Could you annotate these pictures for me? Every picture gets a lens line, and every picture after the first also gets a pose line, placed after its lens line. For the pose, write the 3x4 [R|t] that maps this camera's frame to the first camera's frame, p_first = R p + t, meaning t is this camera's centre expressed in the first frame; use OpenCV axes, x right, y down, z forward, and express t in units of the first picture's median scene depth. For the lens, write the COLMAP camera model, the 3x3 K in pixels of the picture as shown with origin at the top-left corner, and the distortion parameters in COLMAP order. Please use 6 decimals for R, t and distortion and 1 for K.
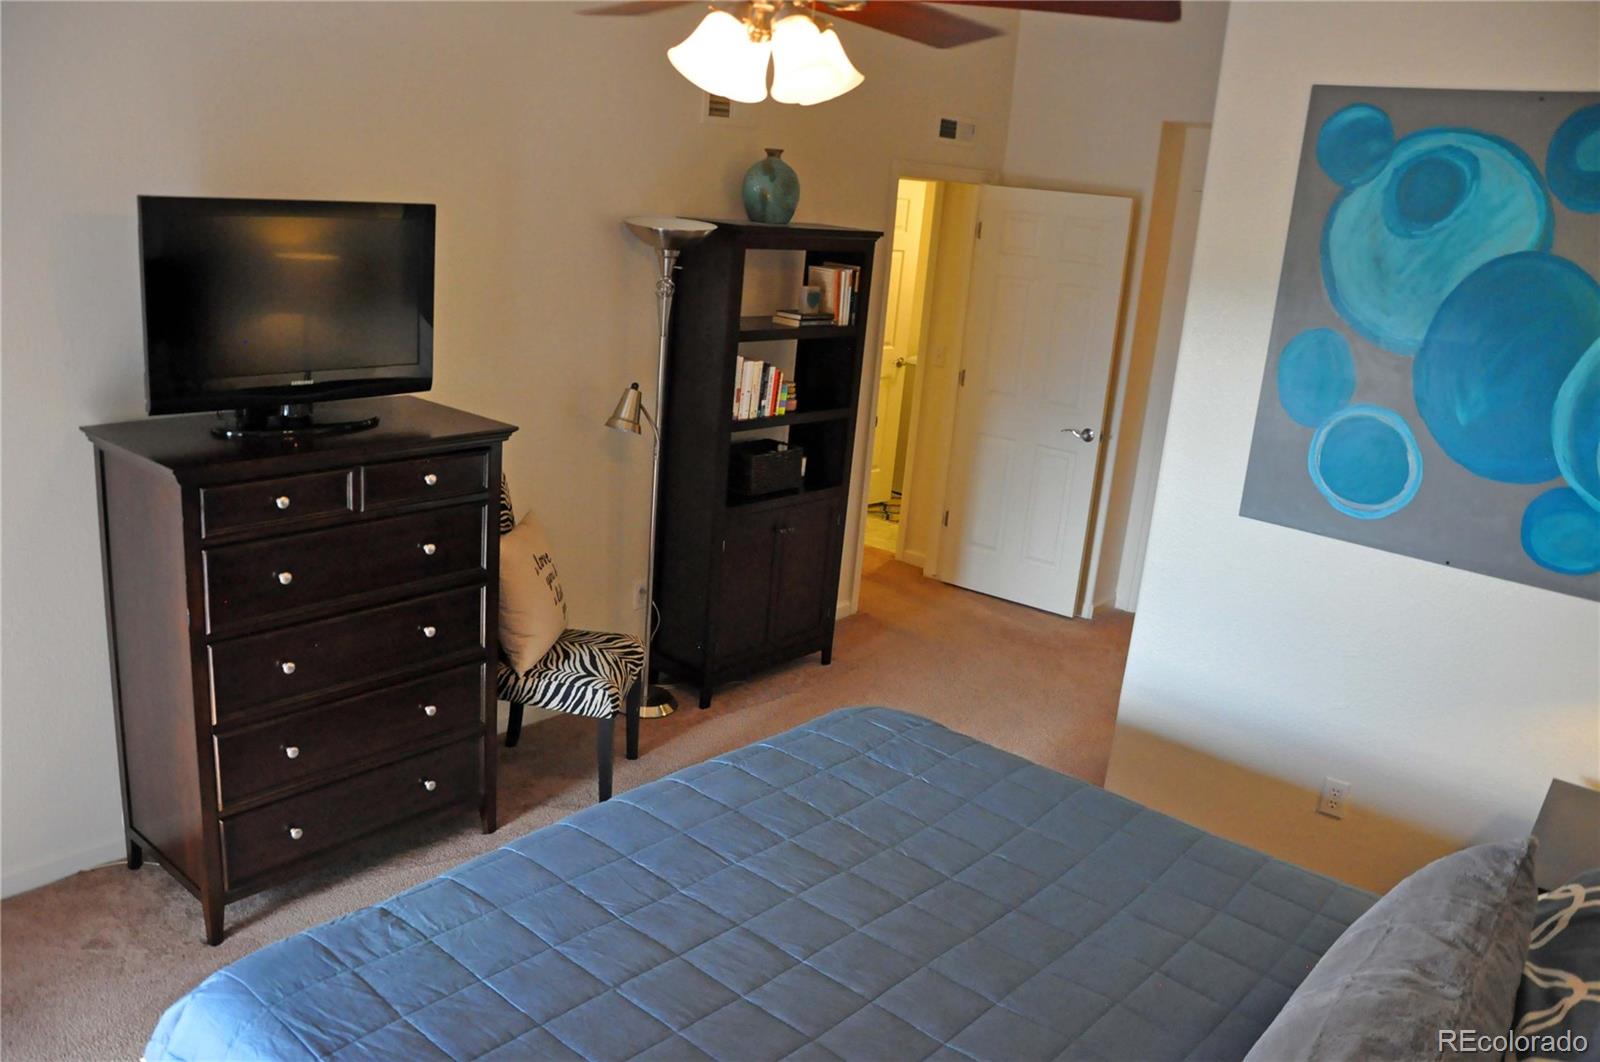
lens RADIAL K [[1235.2, 0, 794.9], [0, 1235.2, 539.0], [0, 0, 1]] dist [-0.095013, 0.035526]
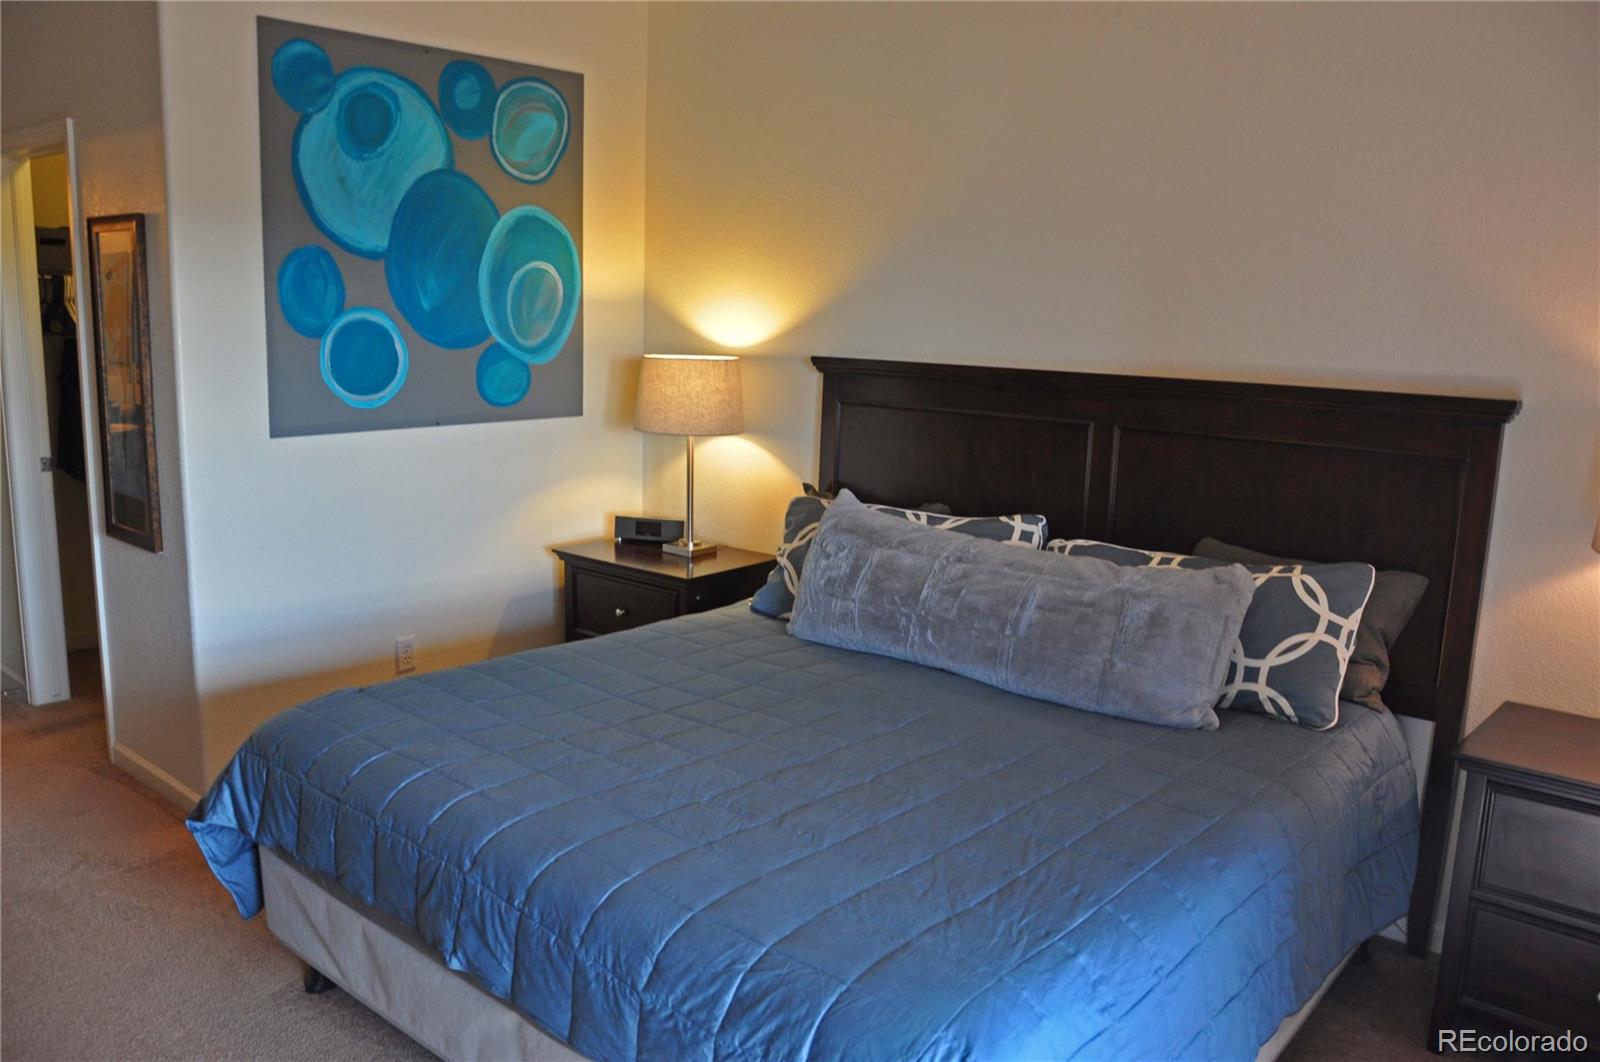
lens RADIAL K [[1235.2, 0, 794.3], [0, 1235.2, 526.1], [0, 0, 1]] dist [-0.095013, 0.035526]
pose [[0.007793, -0.254547, 0.967029, -0.722184], [0.259861, 0.934350, 0.243851, -0.096805], [-0.965615, 0.249393, 0.073428, 0.600884]]
